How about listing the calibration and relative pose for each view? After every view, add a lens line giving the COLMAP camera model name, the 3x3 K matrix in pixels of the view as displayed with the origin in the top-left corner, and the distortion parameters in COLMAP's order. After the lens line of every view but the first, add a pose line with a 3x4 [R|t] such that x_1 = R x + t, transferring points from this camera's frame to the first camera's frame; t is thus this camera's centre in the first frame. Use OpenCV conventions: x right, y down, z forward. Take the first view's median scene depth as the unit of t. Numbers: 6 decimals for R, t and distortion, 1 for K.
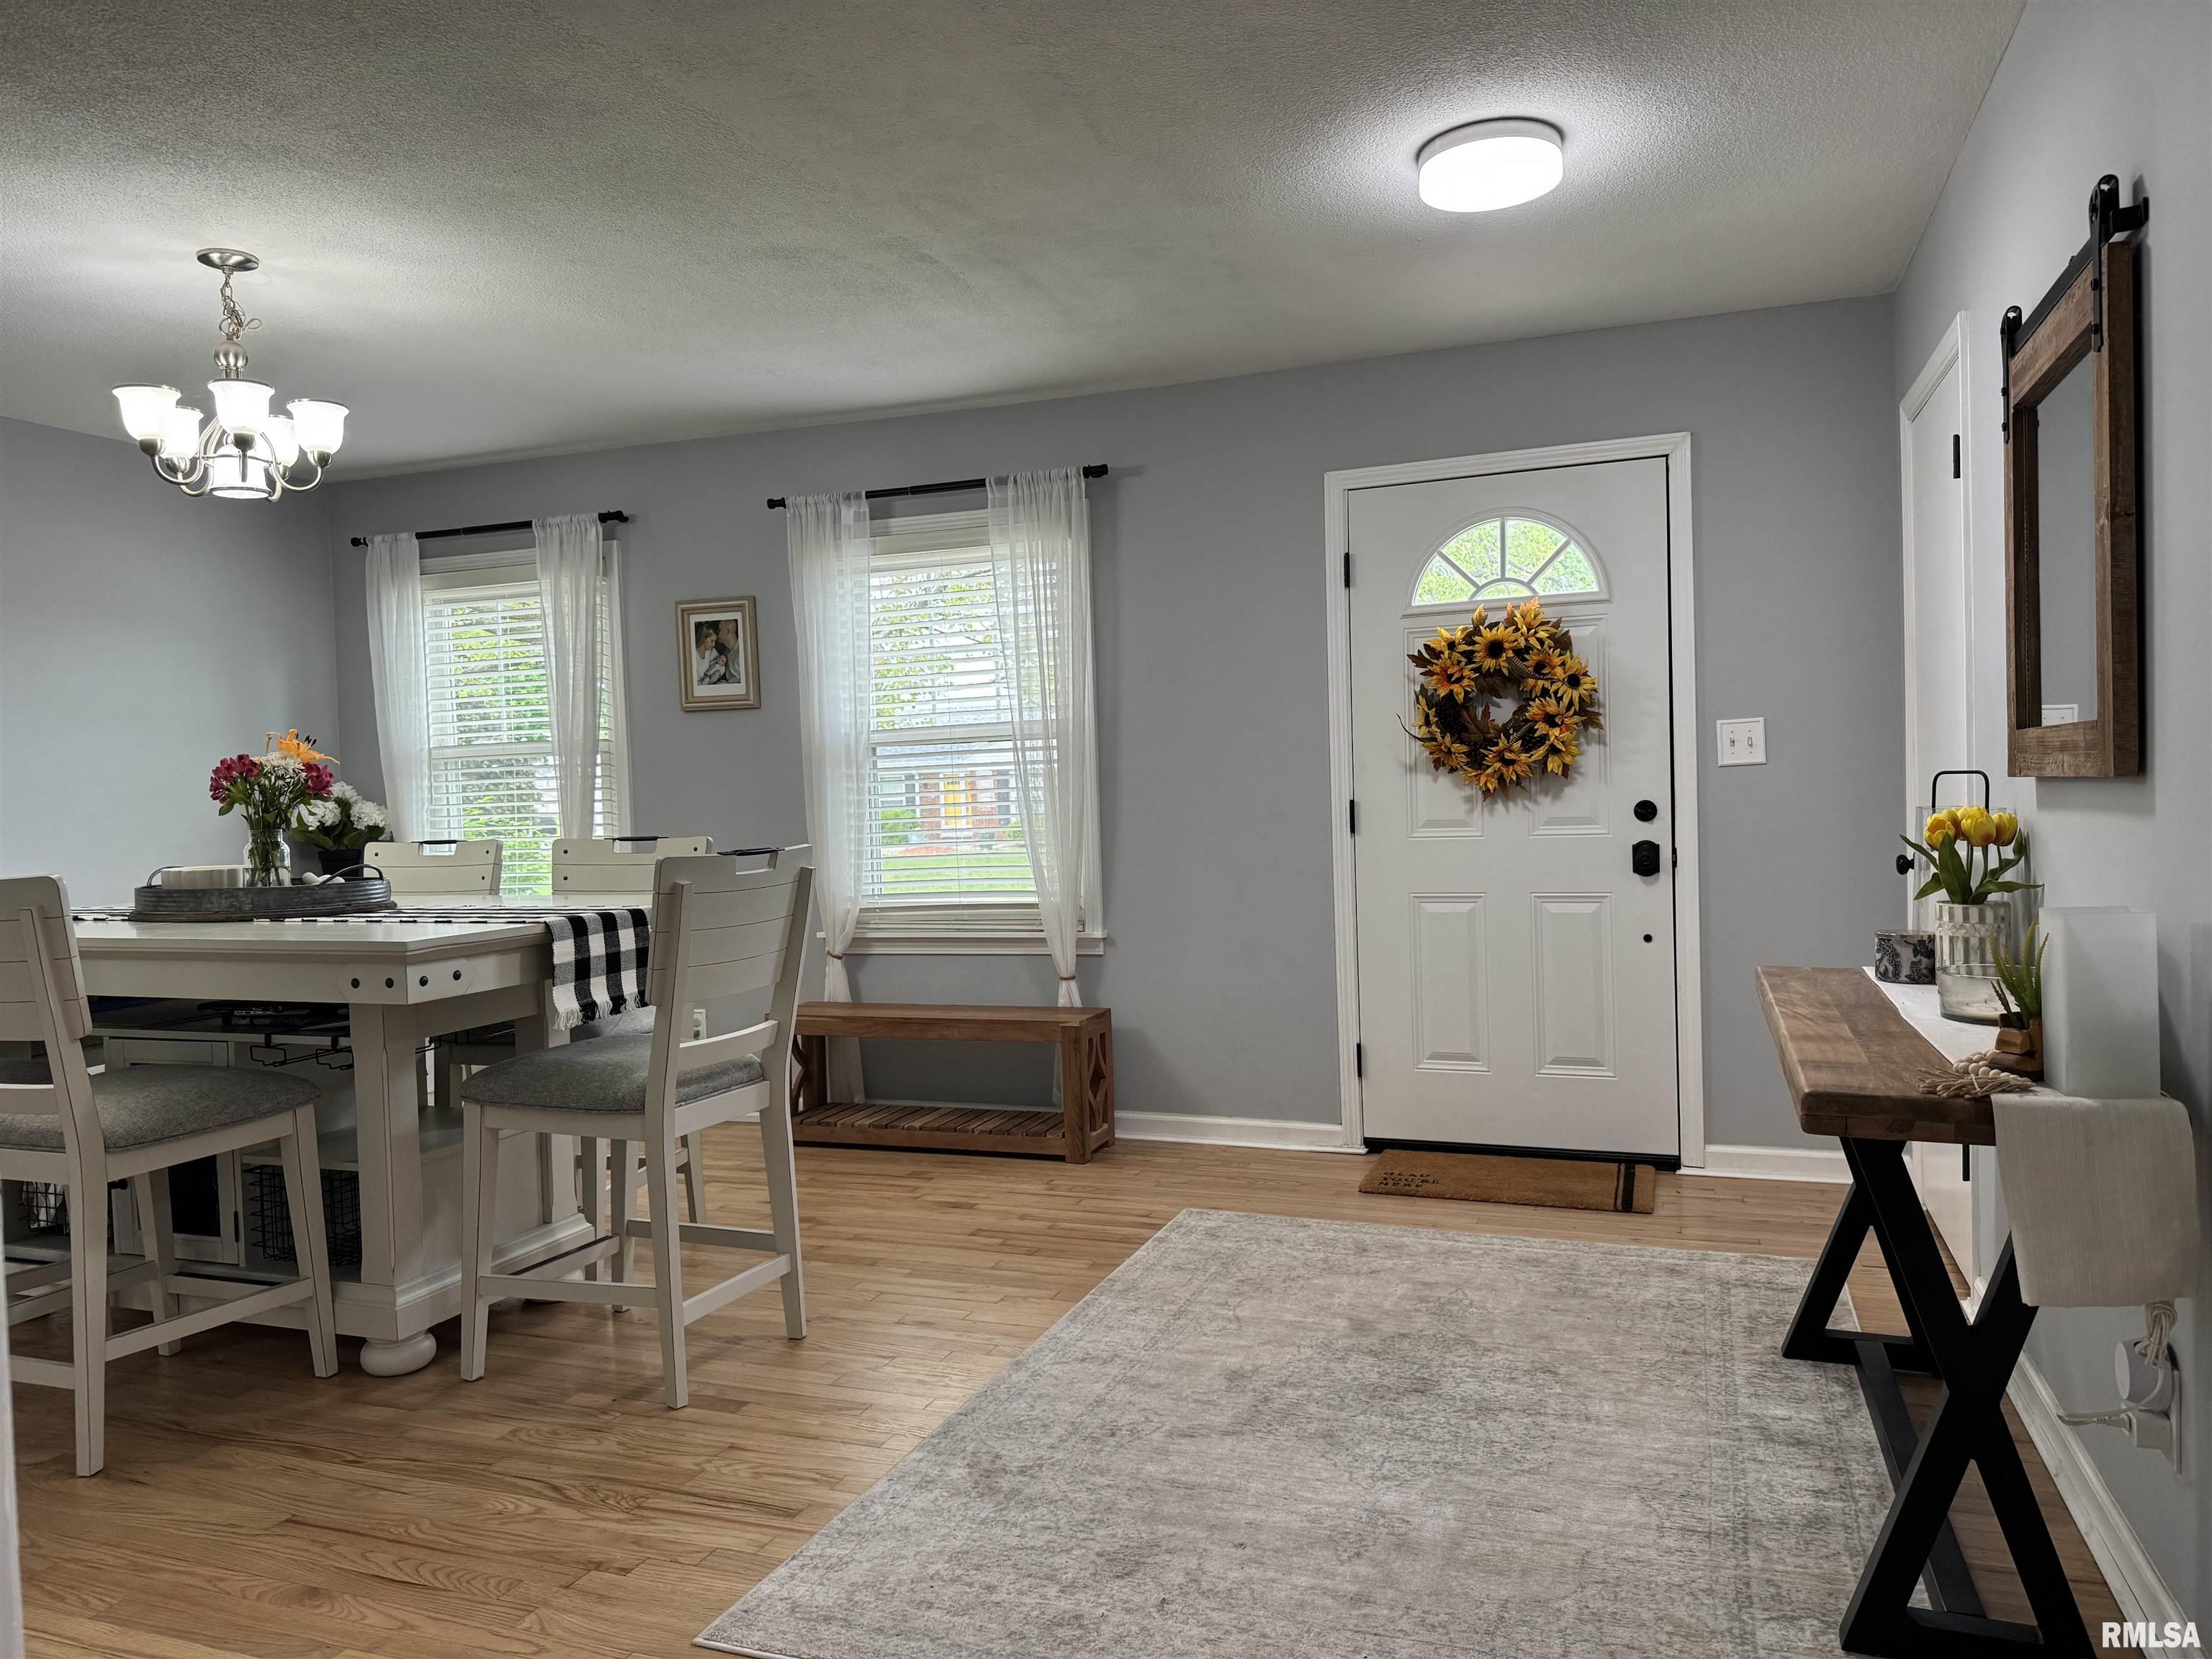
lens RADIAL K [[1545.6, 0, 1106.4], [0, 1545.6, 833.7], [0, 0, 1]] dist [0.129843, -0.204728]
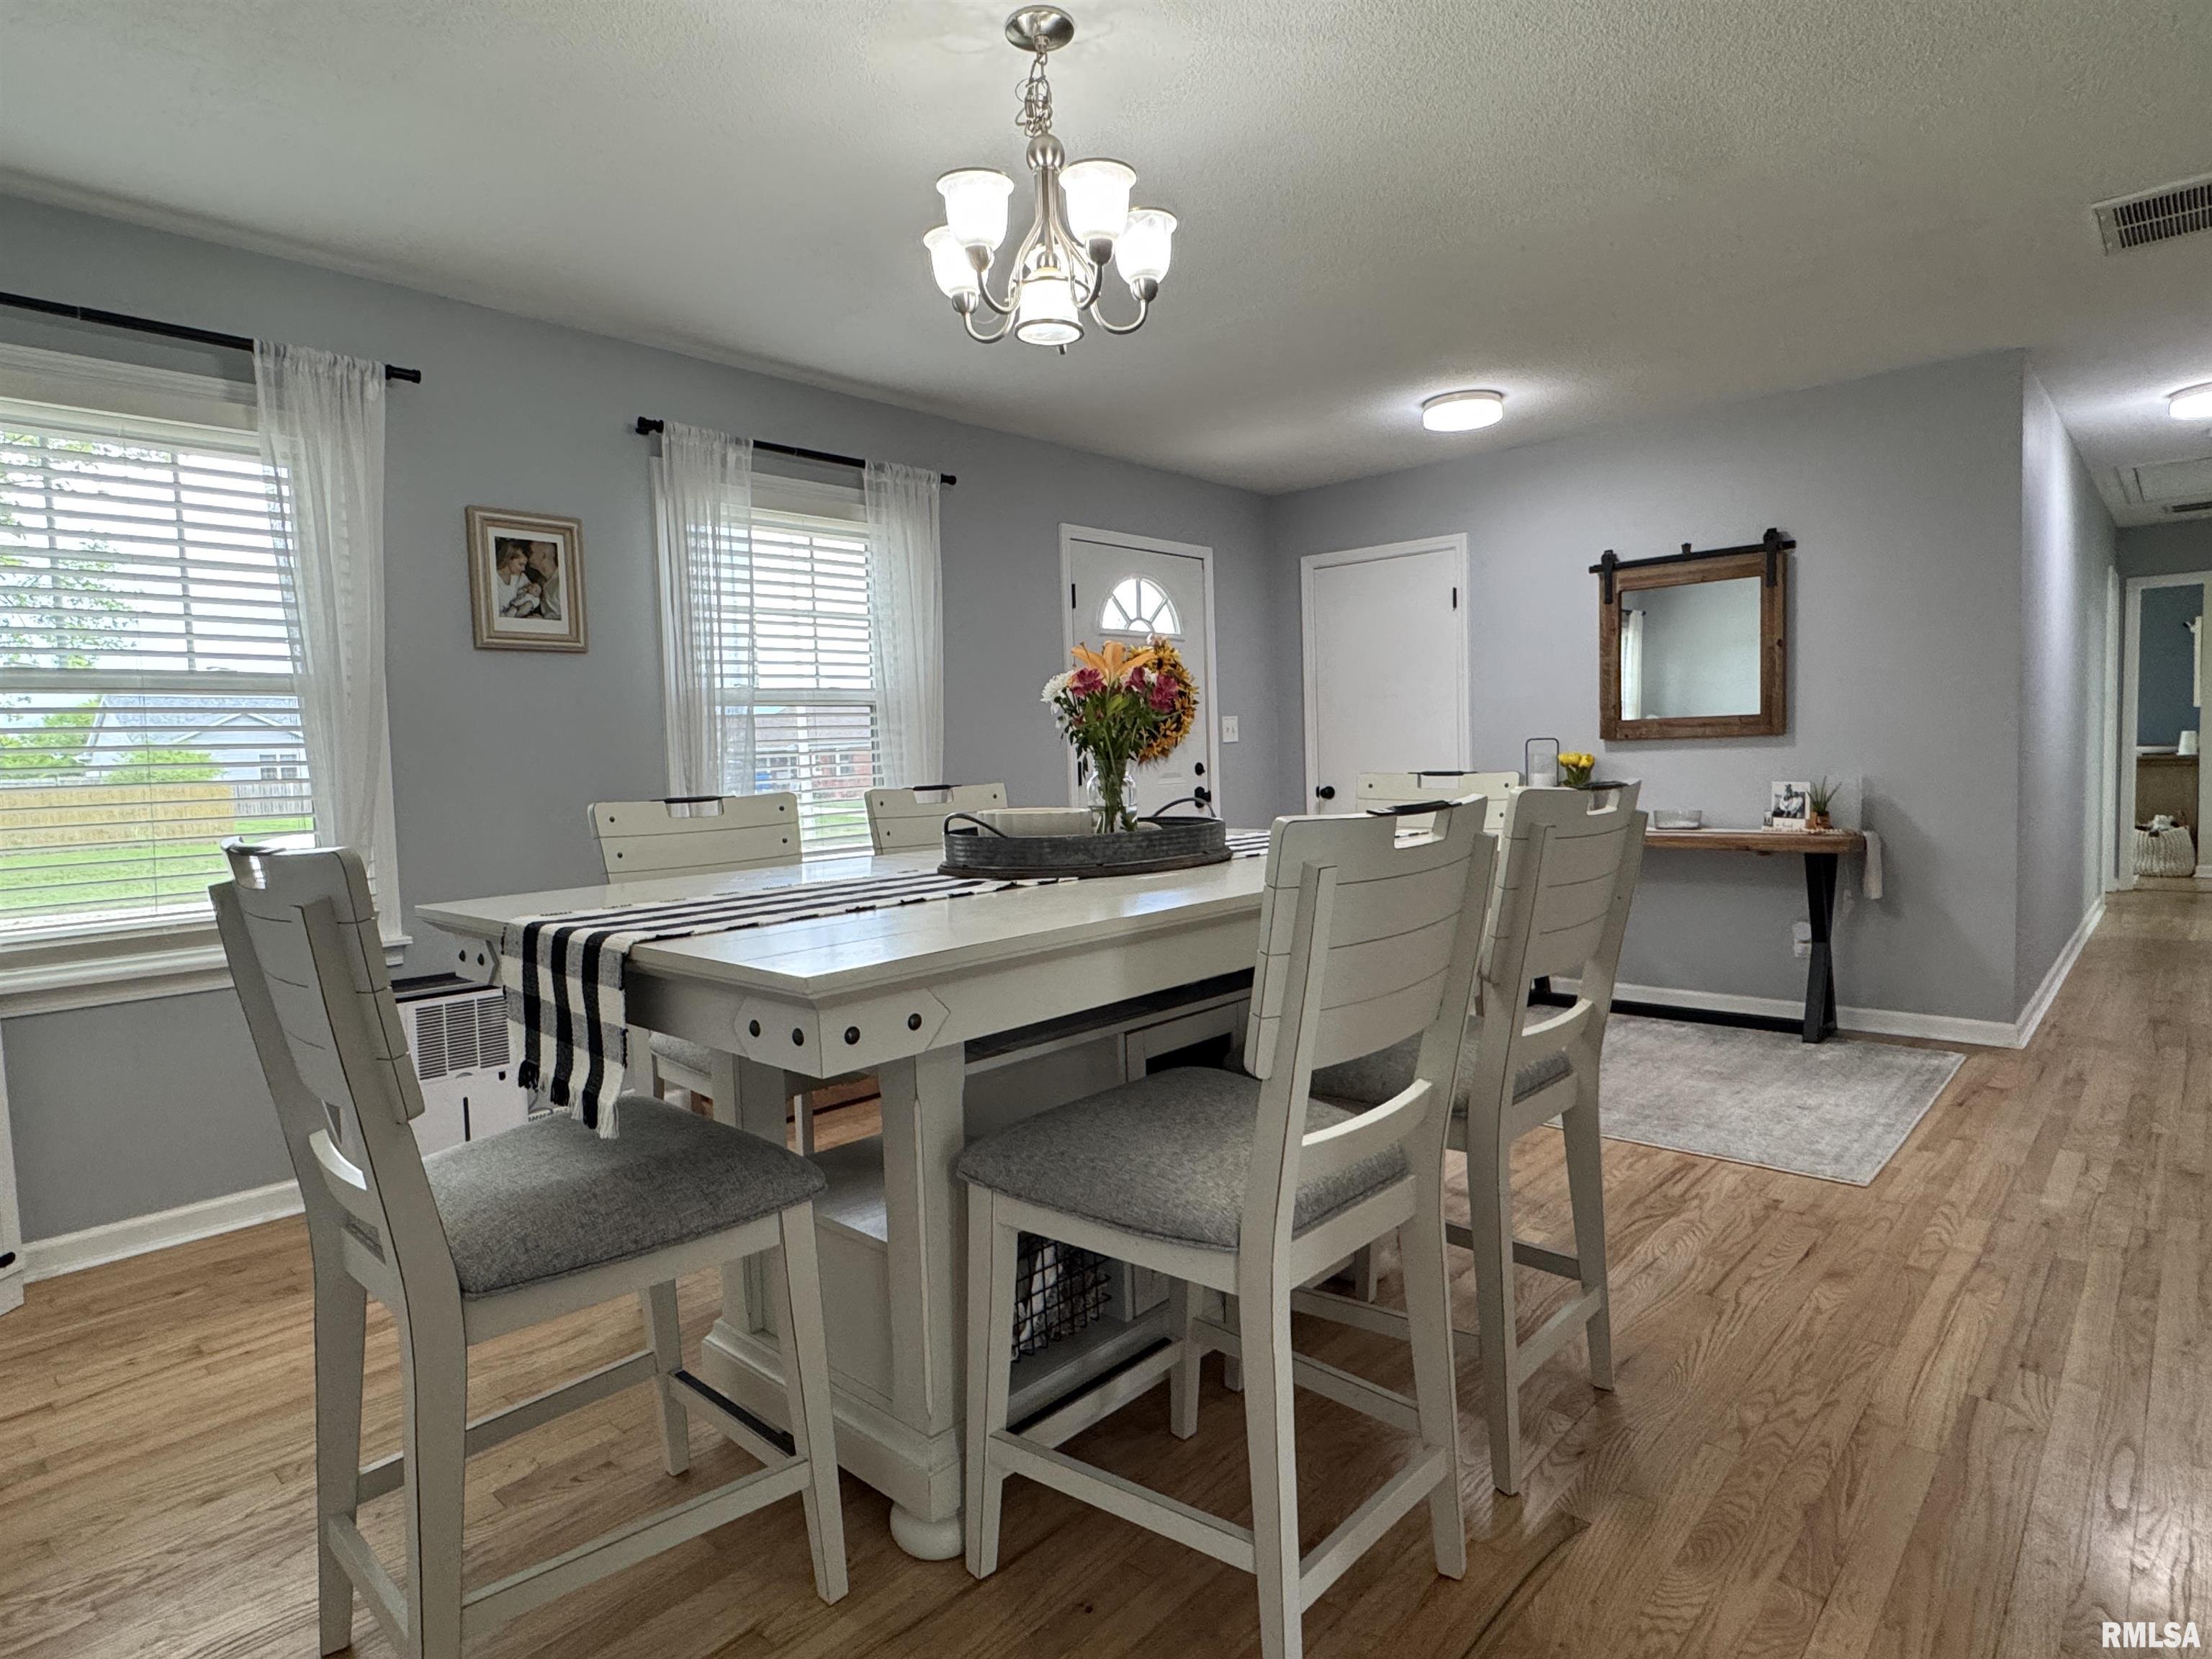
lens RADIAL K [[1203.2, 0, 1102.3], [0, 1203.2, 830.5], [0, 0, 1]] dist [-0.003157, -0.000028]
pose [[0.384130, -0.040235, 0.922402, -0.881660], [0.045176, 0.998672, 0.024749, 0.014775], [-0.922173, 0.032163, 0.385437, 0.601582]]
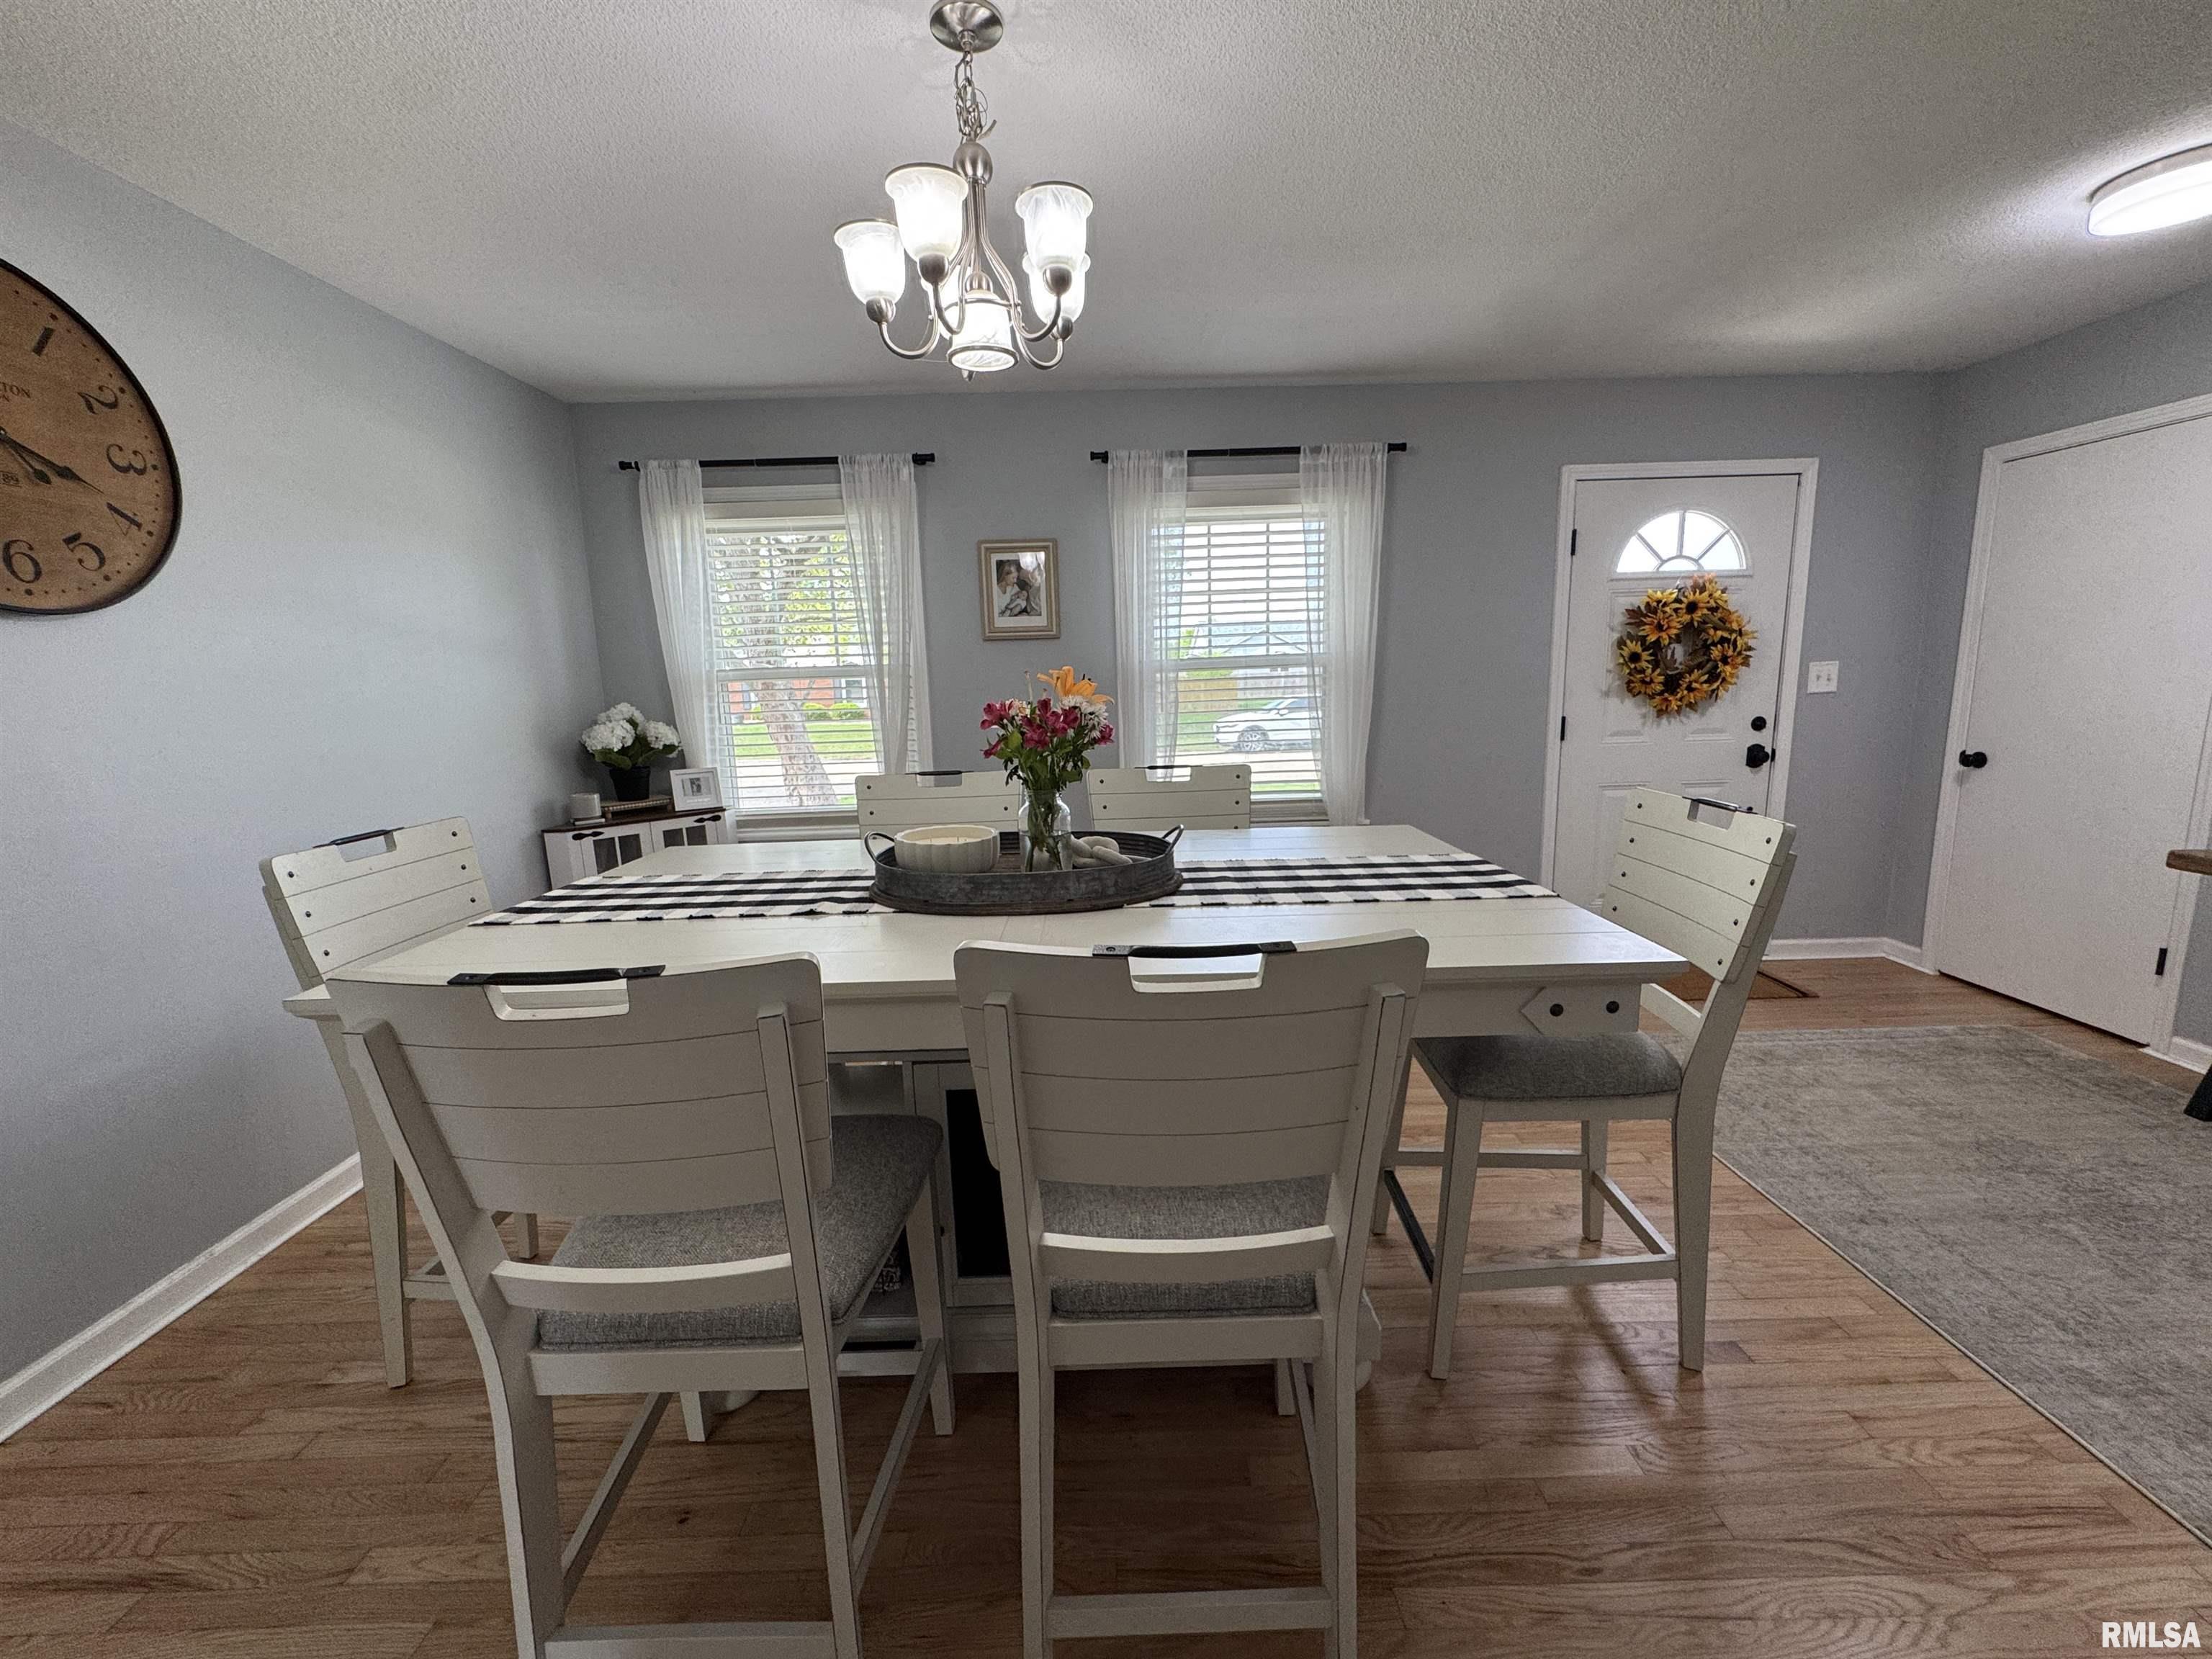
lens RADIAL K [[886.5, 0, 1106.0], [0, 886.5, 829.5], [0, 0, 1]] dist [-0.003433, -0.000141]
pose [[0.934499, -0.057258, 0.351330, -0.527251], [0.009981, 0.990805, 0.134931, -0.034356], [-0.355825, -0.122586, 0.926478, 0.434489]]
